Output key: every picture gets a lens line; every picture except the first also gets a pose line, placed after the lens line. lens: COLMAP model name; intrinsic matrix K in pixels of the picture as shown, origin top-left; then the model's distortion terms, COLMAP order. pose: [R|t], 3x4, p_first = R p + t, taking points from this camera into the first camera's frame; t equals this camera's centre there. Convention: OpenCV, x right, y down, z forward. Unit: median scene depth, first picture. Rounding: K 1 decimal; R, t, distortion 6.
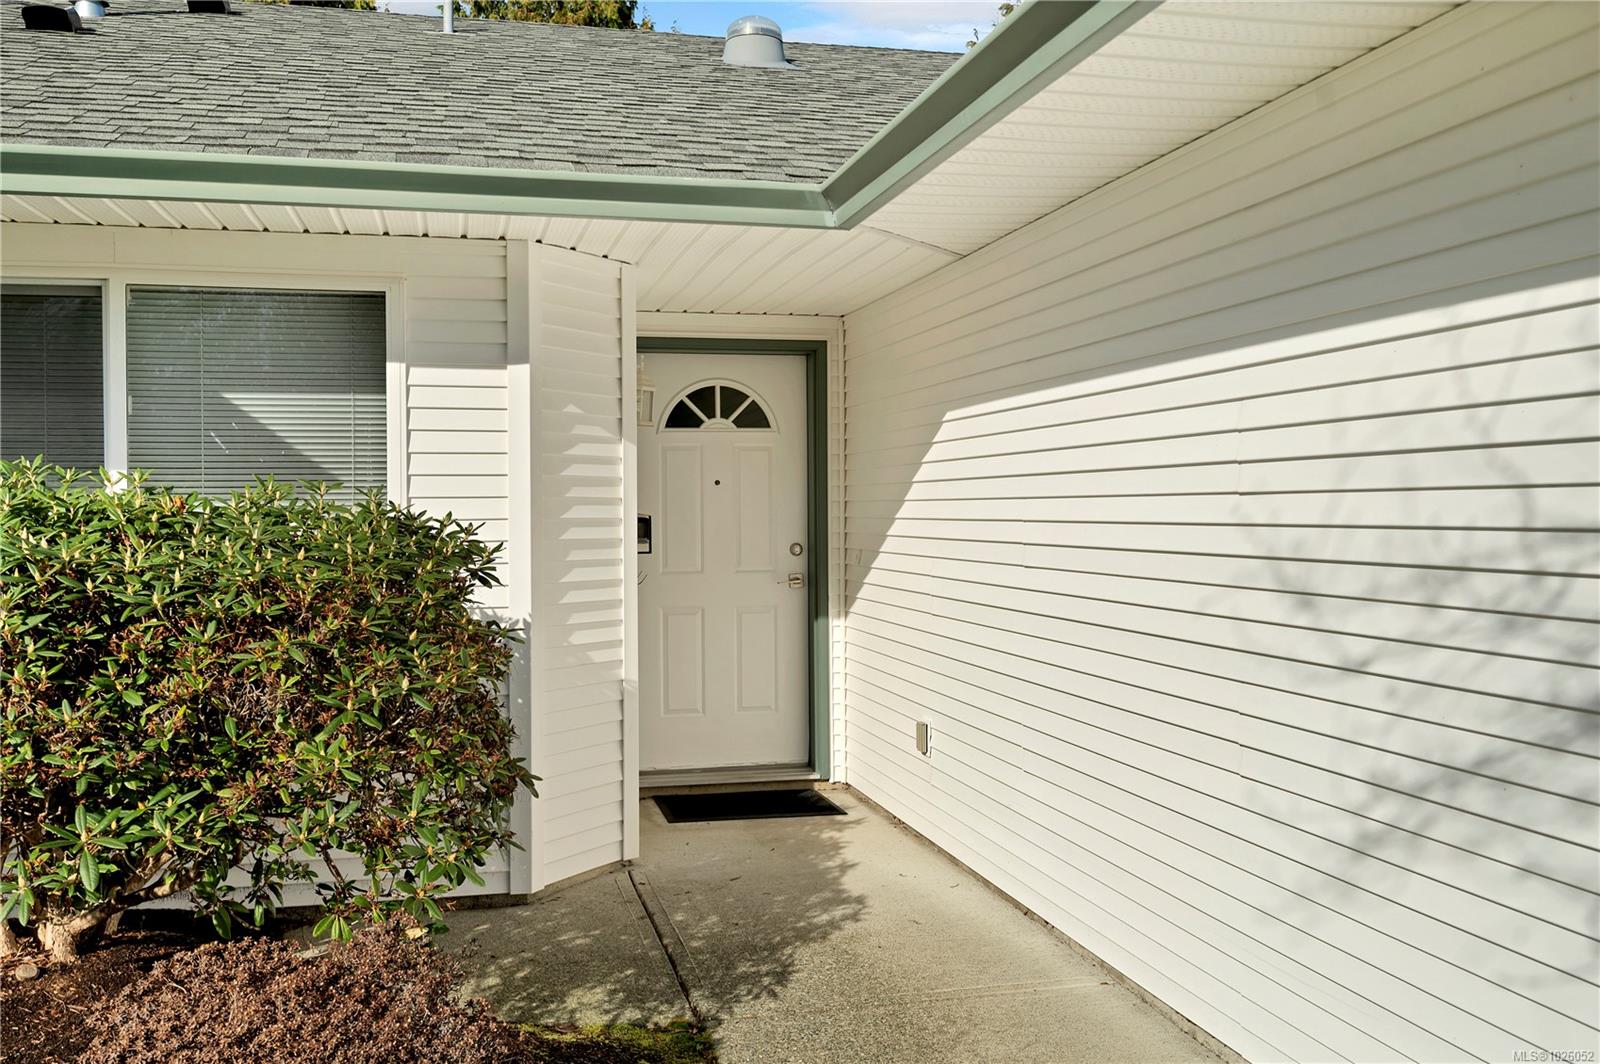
lens RADIAL K [[1435.5, 0, 800.0], [0, 1435.5, 532.0], [0, 0, 1]] dist [-0.001918, 0.005442]
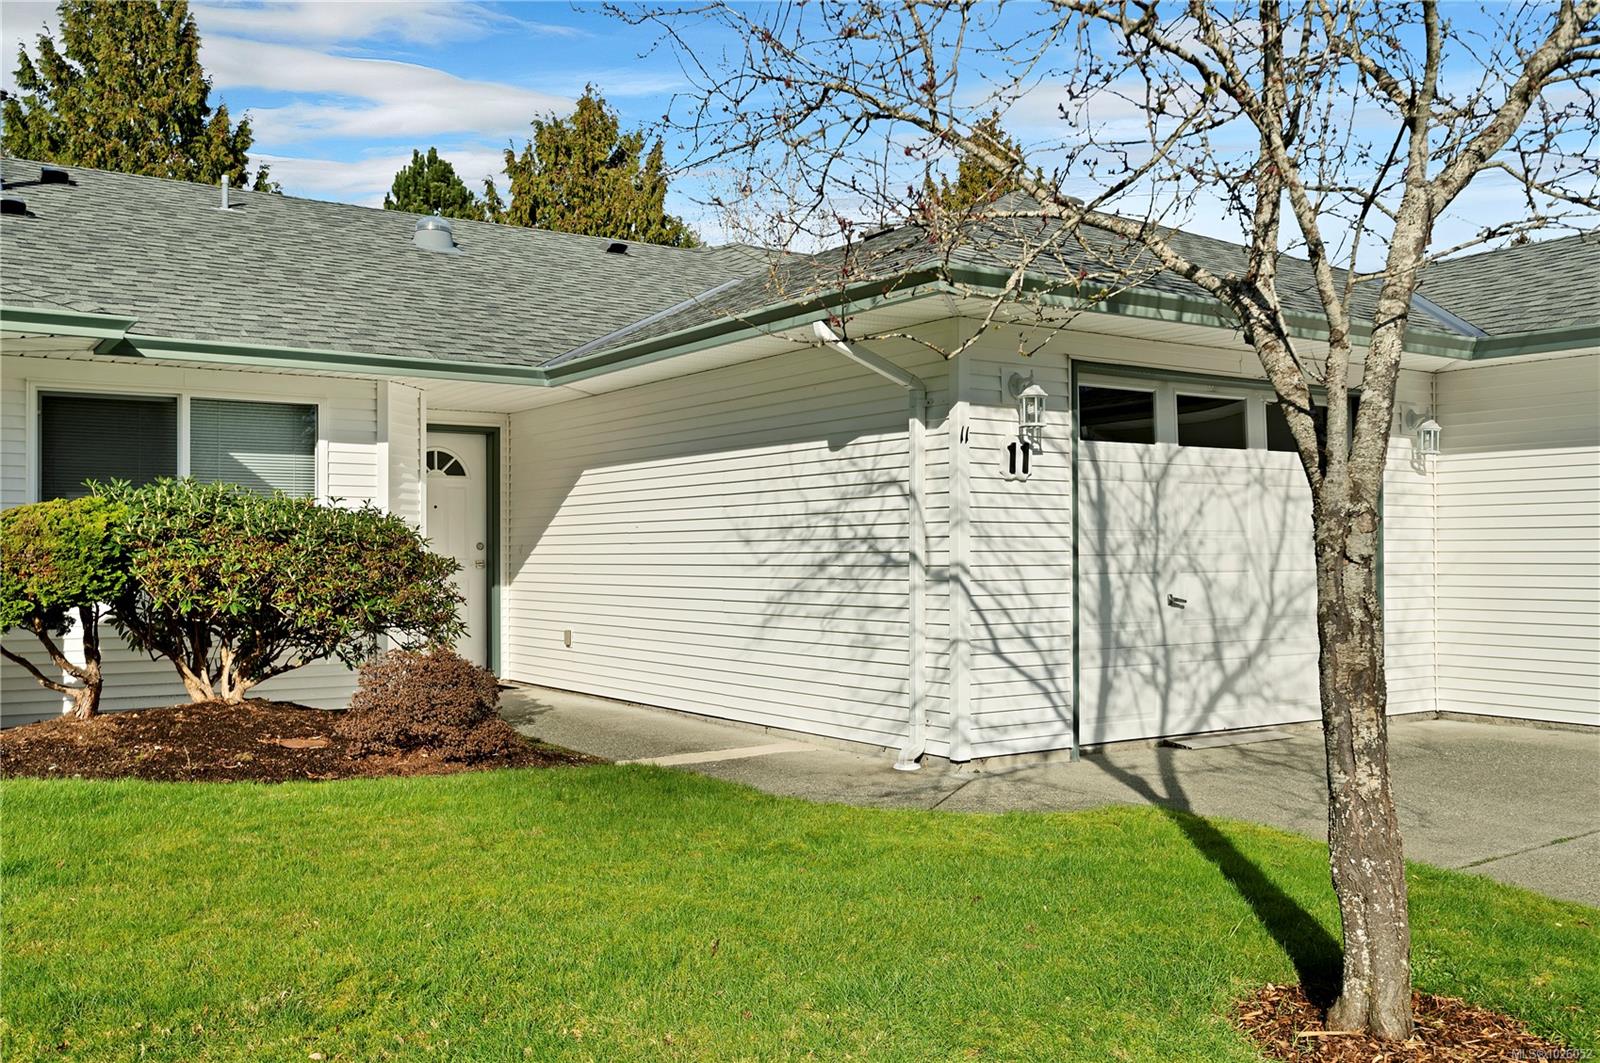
lens RADIAL K [[1435.5, 0, 800.0], [0, 1435.5, 531.5], [0, 0, 1]] dist [-0.001918, 0.005442]
pose [[0.940087, 0.010374, 0.340777, -0.333380], [0.001595, 0.999392, -0.034822, 0.079839], [-0.340931, 0.033279, 0.939499, -1.099323]]
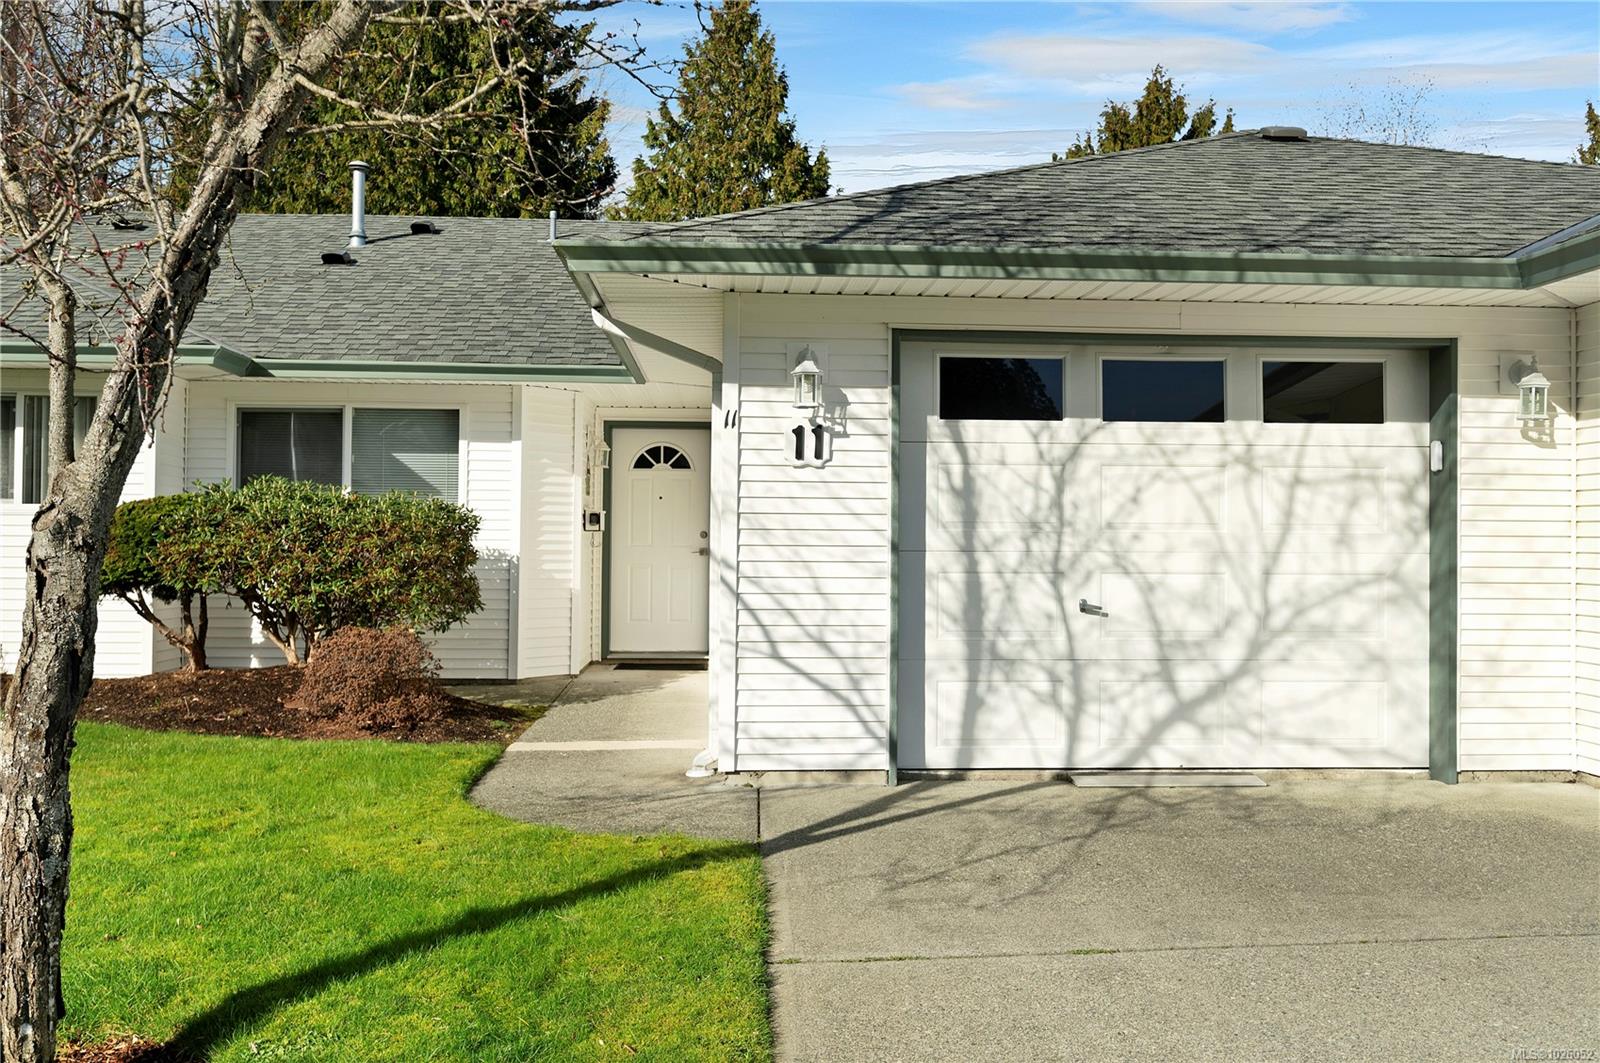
lens RADIAL K [[1390.7, 0, 804.1], [0, 1390.7, 503.2], [0, 0, 1]] dist [0.004296, 0.003815]
pose [[0.984560, 0.009432, -0.174796, 0.629697], [-0.016941, 0.998994, -0.041519, 0.062988], [0.174228, 0.043840, 0.983729, -1.058406]]
